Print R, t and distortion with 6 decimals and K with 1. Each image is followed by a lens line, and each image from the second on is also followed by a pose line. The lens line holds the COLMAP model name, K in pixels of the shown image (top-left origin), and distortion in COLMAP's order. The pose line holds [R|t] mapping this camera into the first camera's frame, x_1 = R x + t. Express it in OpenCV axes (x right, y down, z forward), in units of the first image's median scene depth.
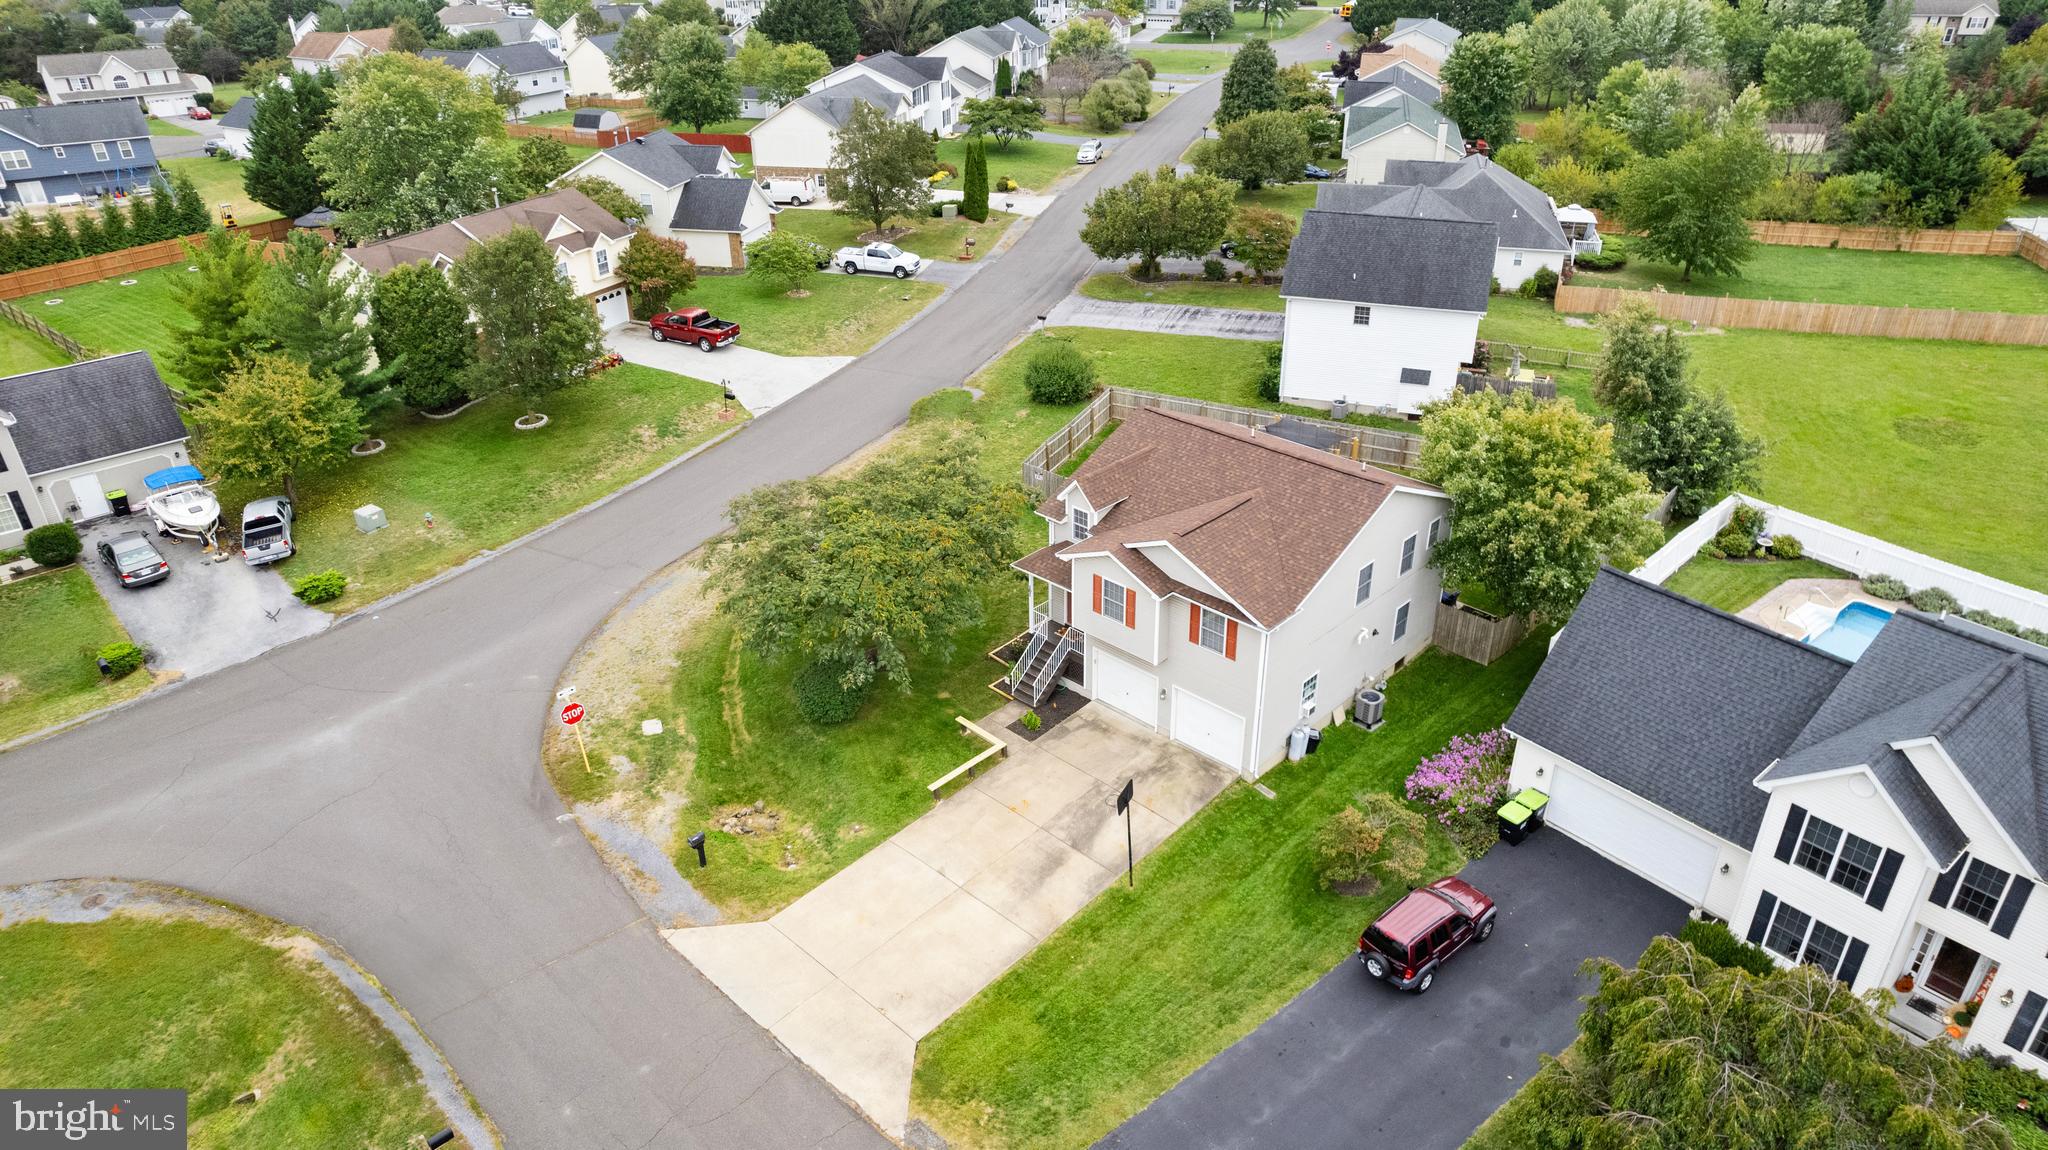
lens RADIAL K [[1317.3, 0, 984.0], [0, 1317.3, 578.9], [0, 0, 1]] dist [-0.041959, -0.000796]
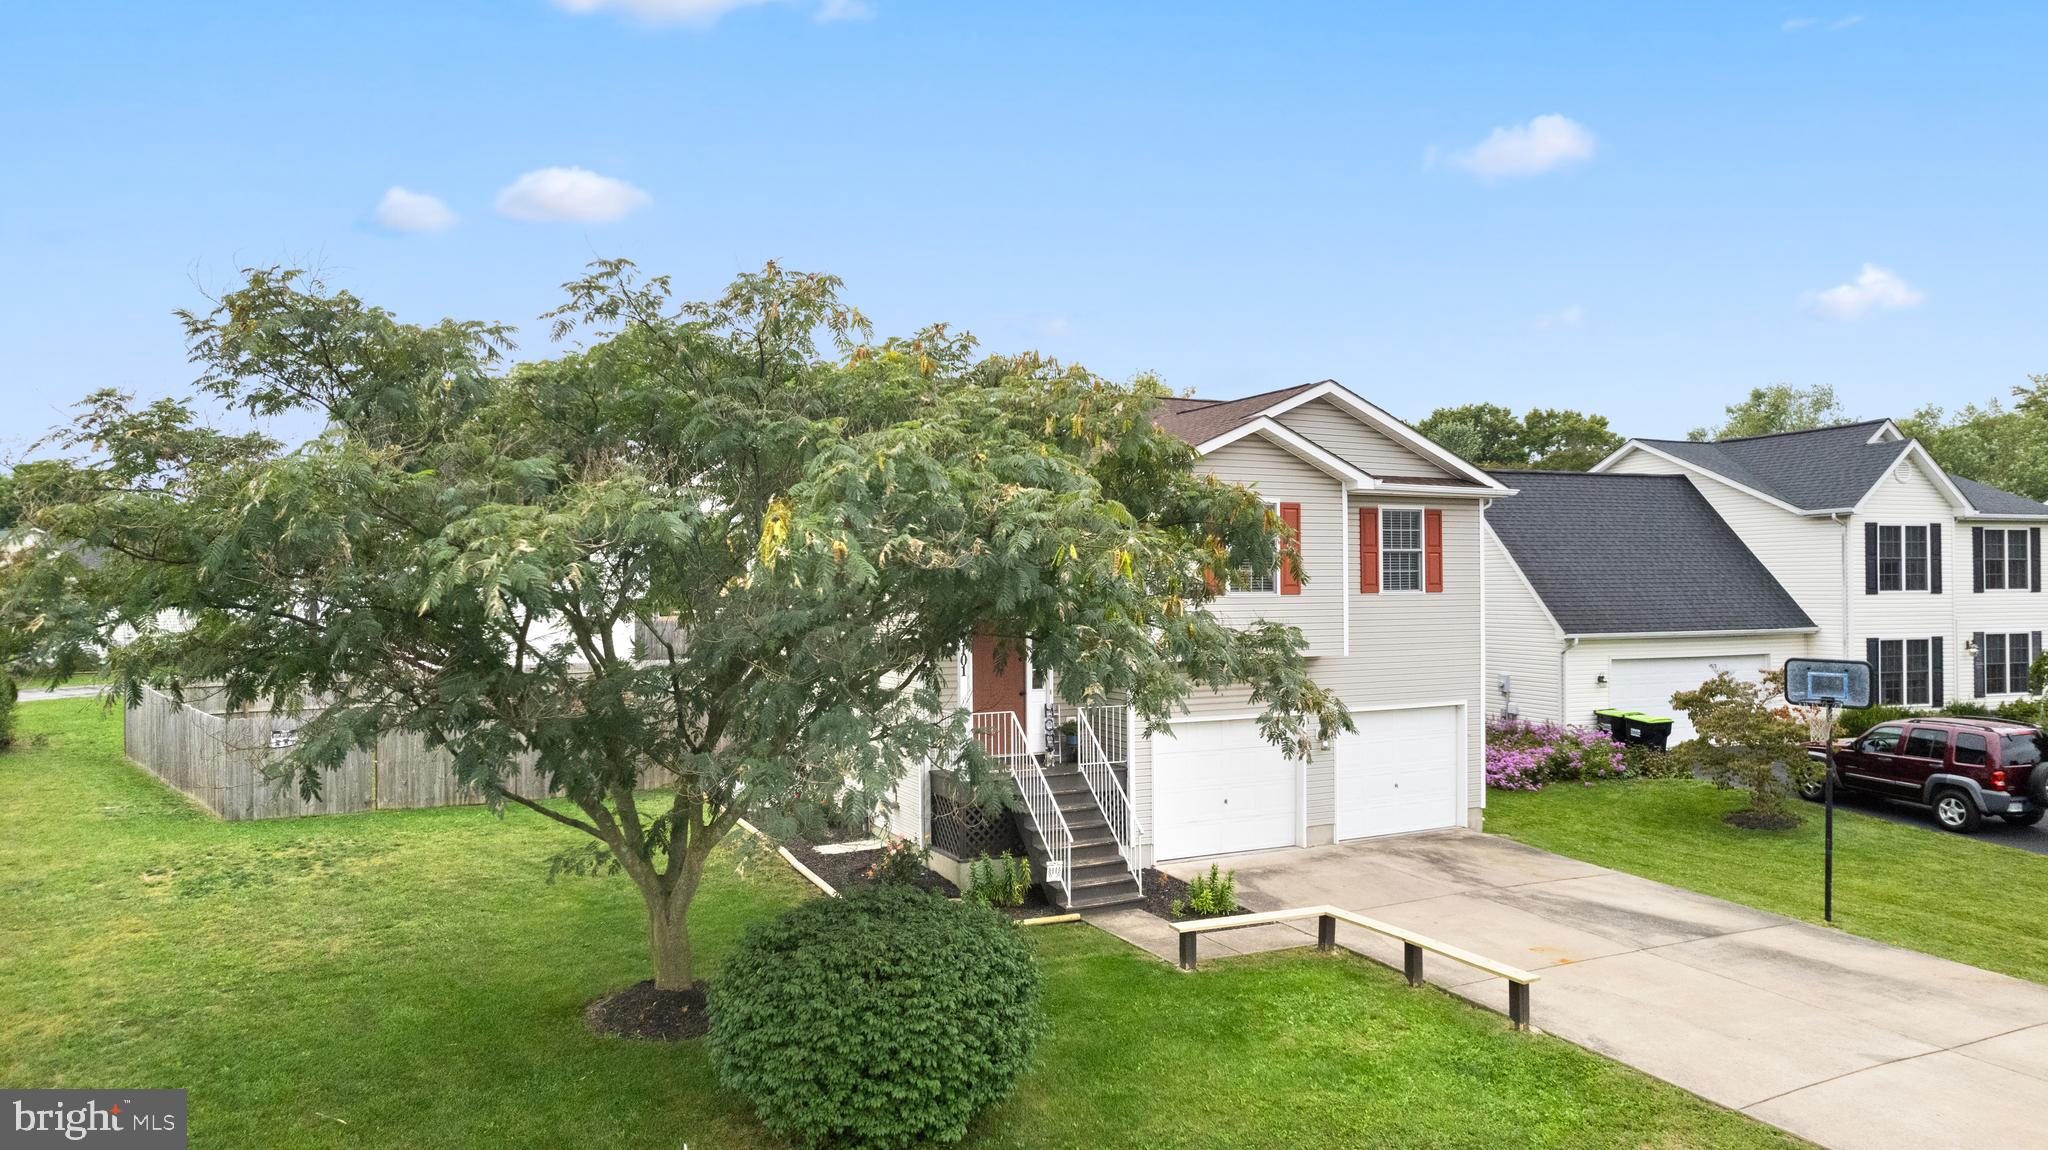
lens RADIAL K [[1321.0, 0, 1024.0], [0, 1321.0, 575.0], [0, 0, 1]] dist [-0.077424, 0.062785]
pose [[0.320274, 0.037582, 0.946579, -0.373146], [0.447807, 0.874520, -0.186236, 0.076514], [-0.834801, 0.483532, 0.263256, 0.956085]]
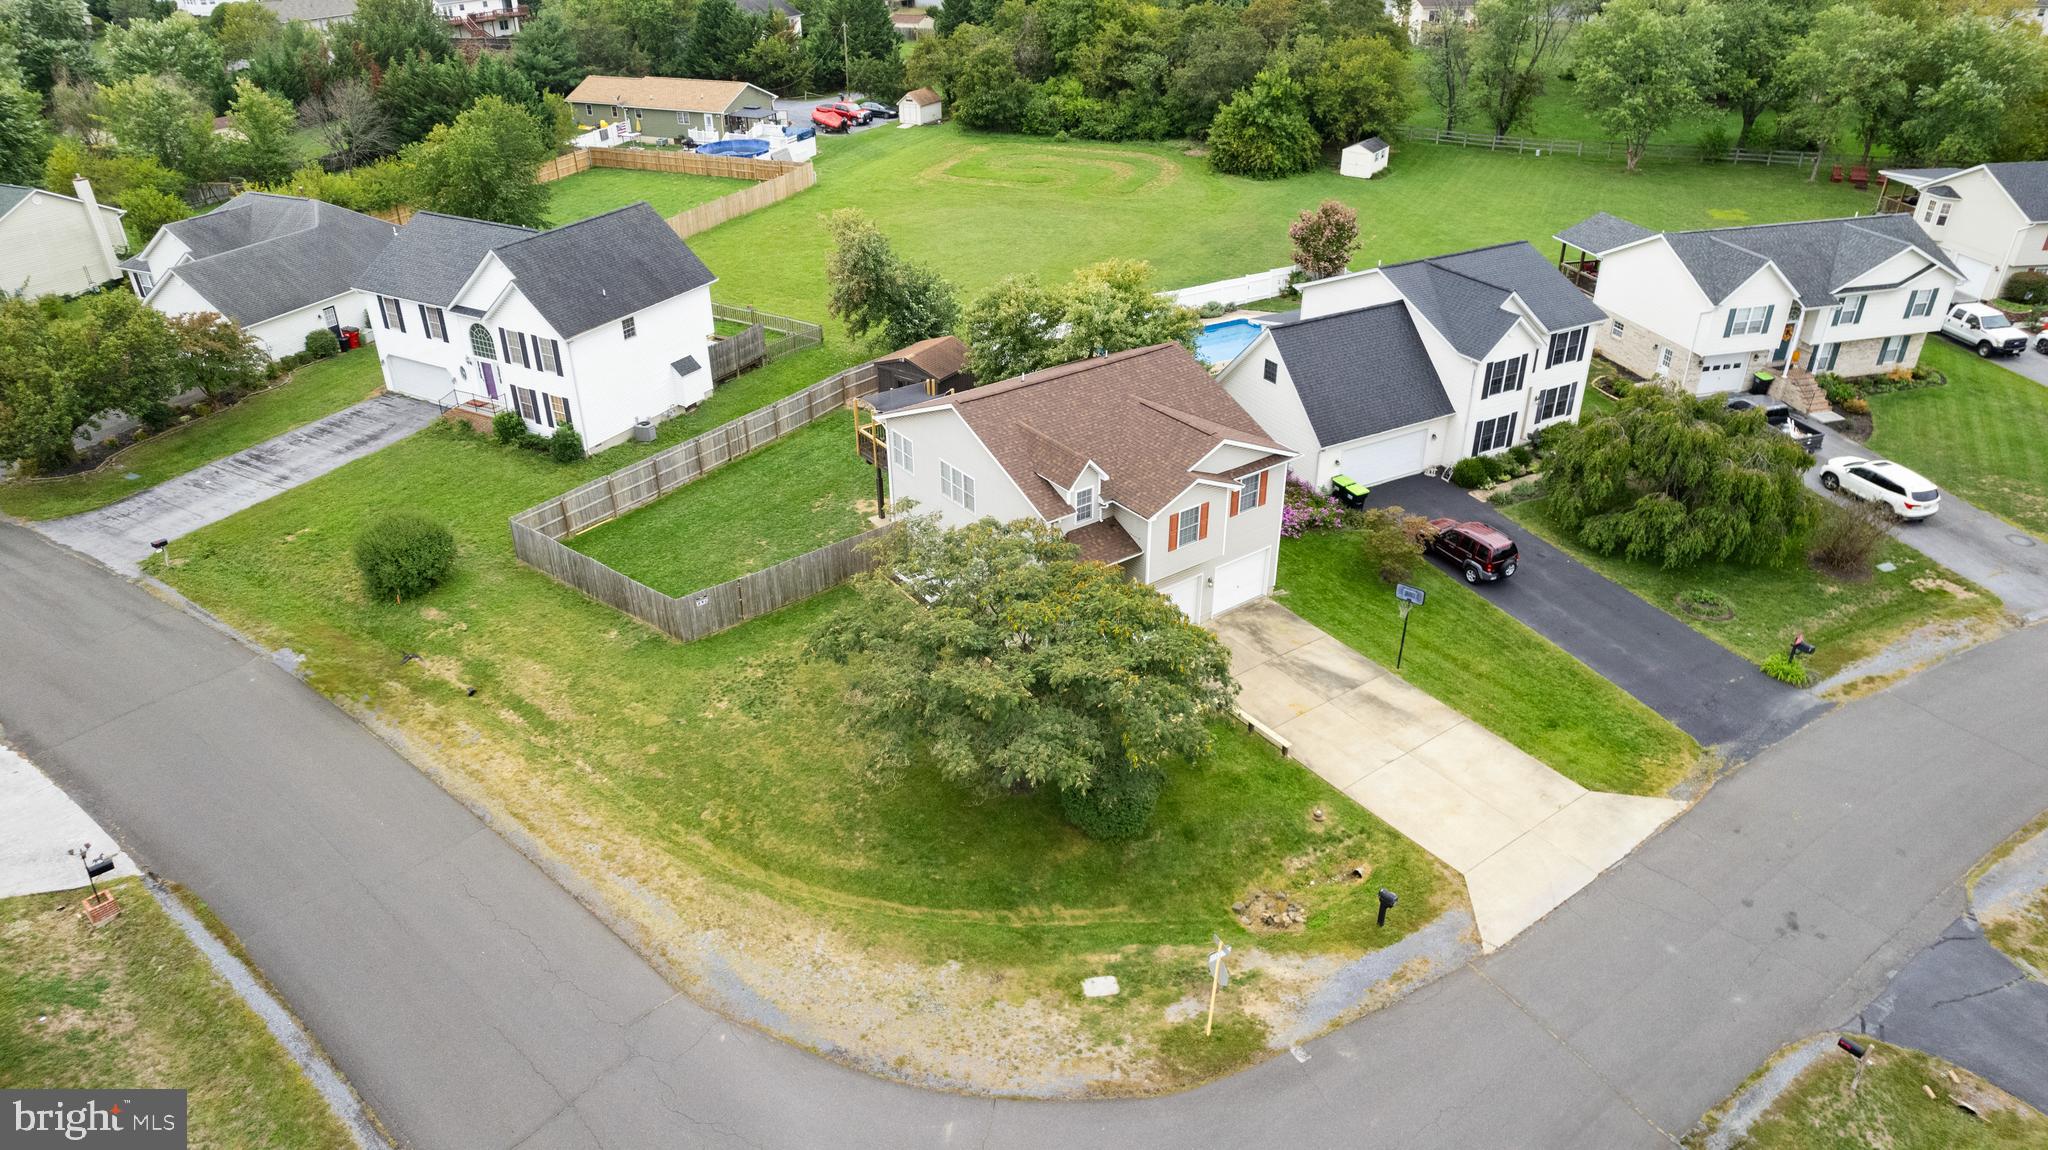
lens RADIAL K [[1319.2, 0, 1024.1], [0, 1319.2, 614.2], [0, 0, 1]] dist [-0.056611, 0.000492]
pose [[0.145876, -0.488810, 0.860108, -0.876446], [0.473621, 0.797807, 0.373077, -0.388877], [-0.868564, 0.352942, 0.347891, 0.776213]]
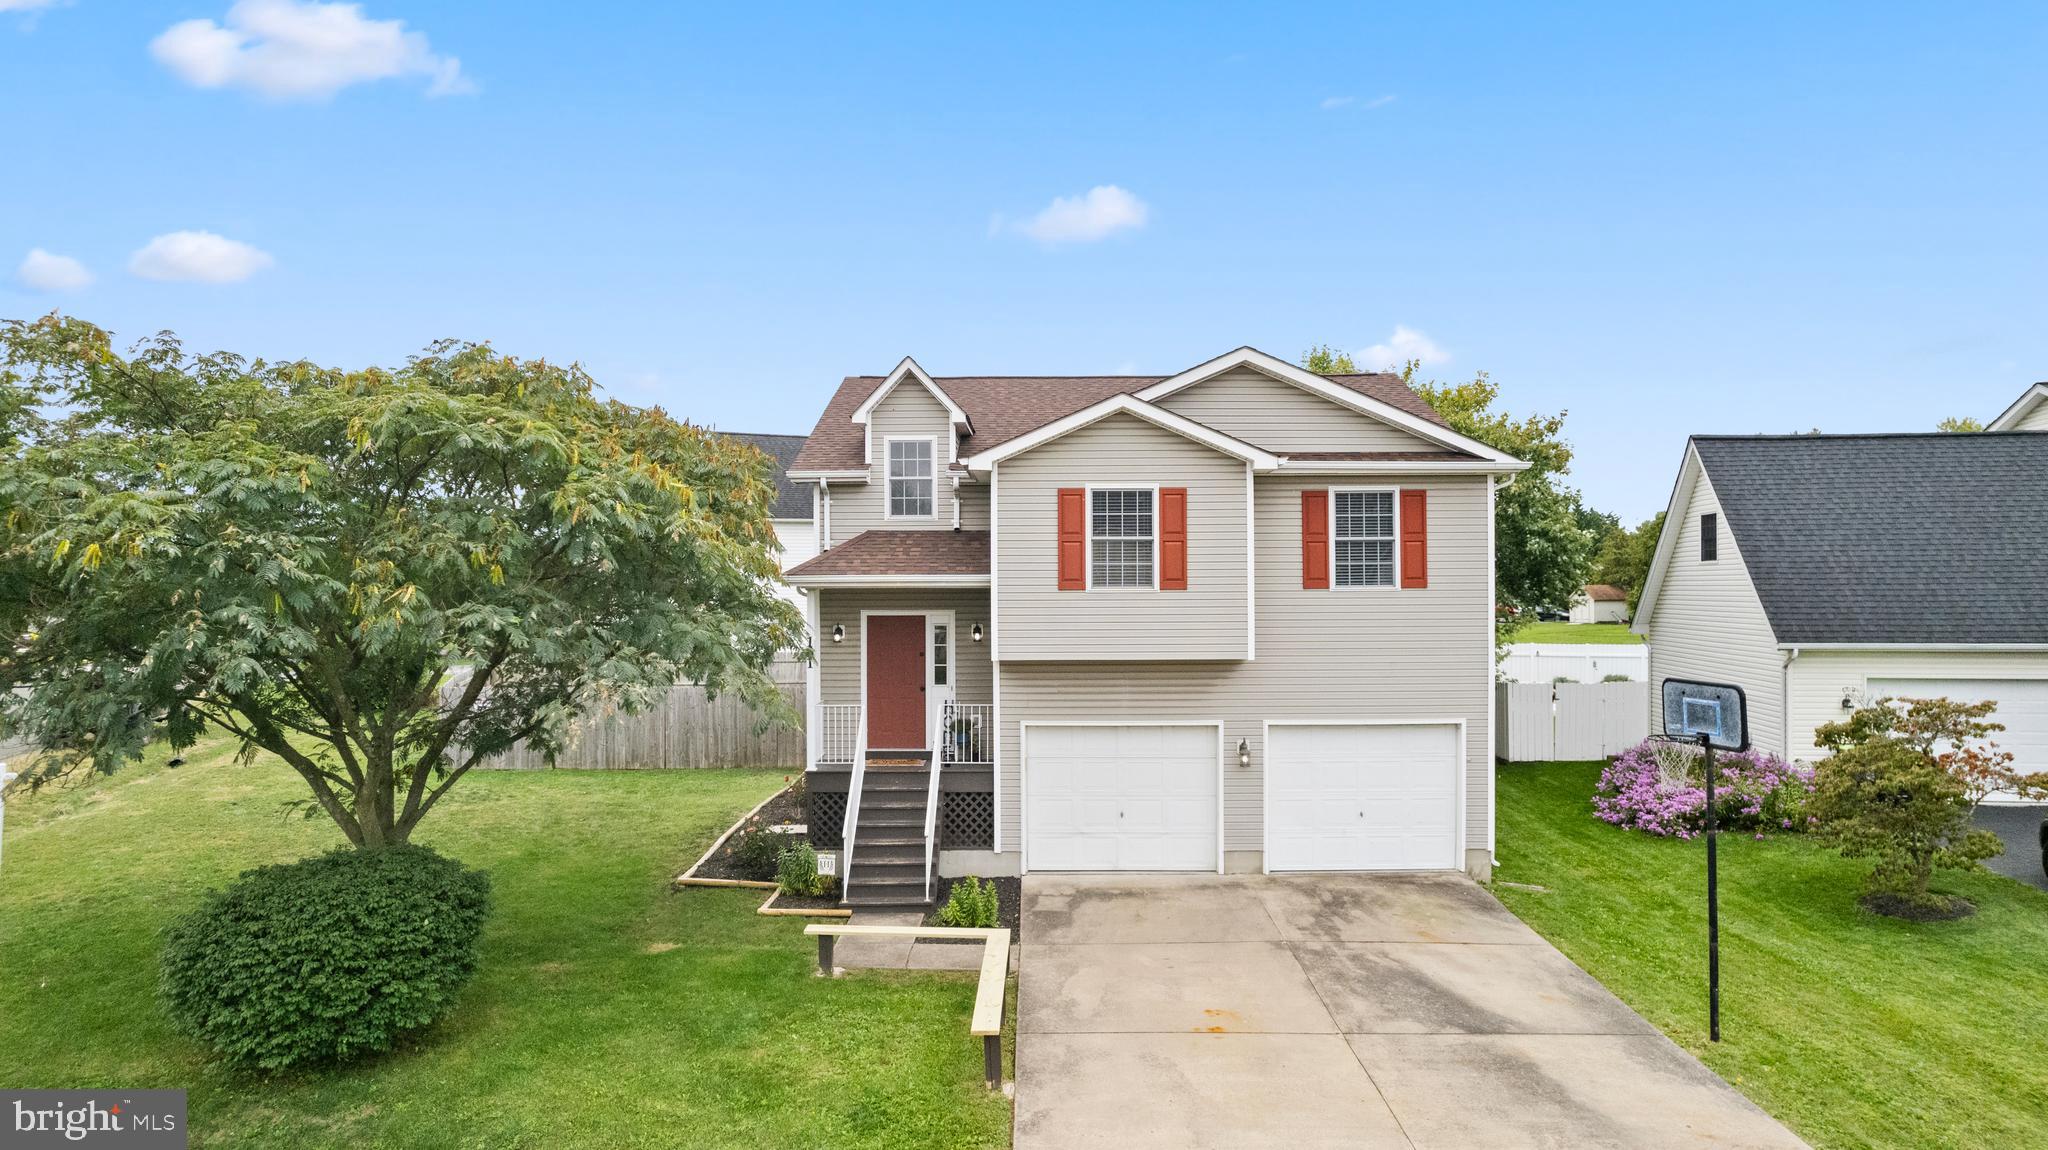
lens RADIAL K [[1323.4, 0, 1037.0], [0, 1323.4, 603.9], [0, 0, 1]] dist [-0.031553, 0.000410]
pose [[0.705981, 0.019447, 0.707963, -0.225914], [0.321705, 0.881739, -0.345025, 0.175807], [-0.630949, 0.471337, 0.616235, 0.768564]]
